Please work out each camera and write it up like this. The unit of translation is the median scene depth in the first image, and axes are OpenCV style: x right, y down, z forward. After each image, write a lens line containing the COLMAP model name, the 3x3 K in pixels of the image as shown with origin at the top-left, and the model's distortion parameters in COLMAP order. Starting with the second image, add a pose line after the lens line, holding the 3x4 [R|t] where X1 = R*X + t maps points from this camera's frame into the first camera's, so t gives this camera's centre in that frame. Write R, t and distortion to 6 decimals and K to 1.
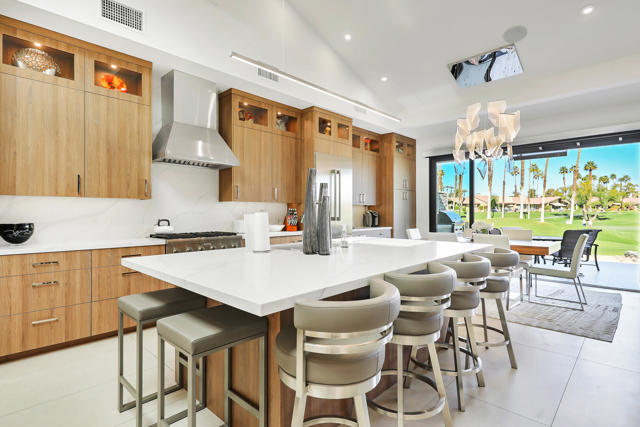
lens RADIAL K [[331.0, 0, 308.4], [0, 331.0, 213.8], [0, 0, 1]] dist [-0.002472, -0.000437]
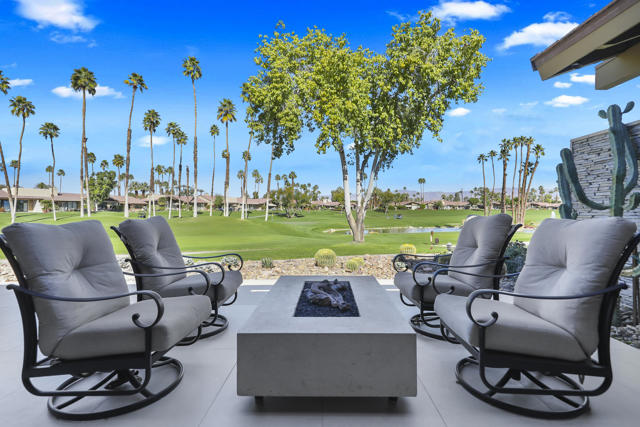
lens RADIAL K [[322.4, 0, 335.6], [0, 322.4, 213.4], [0, 0, 1]] dist [0.015474, -0.000924]
pose [[0.685681, -0.004300, 0.727890, 1.043712], [0.004502, 0.999988, 0.001666, 0.031066], [-0.727888, 0.002134, 0.685692, 0.432103]]
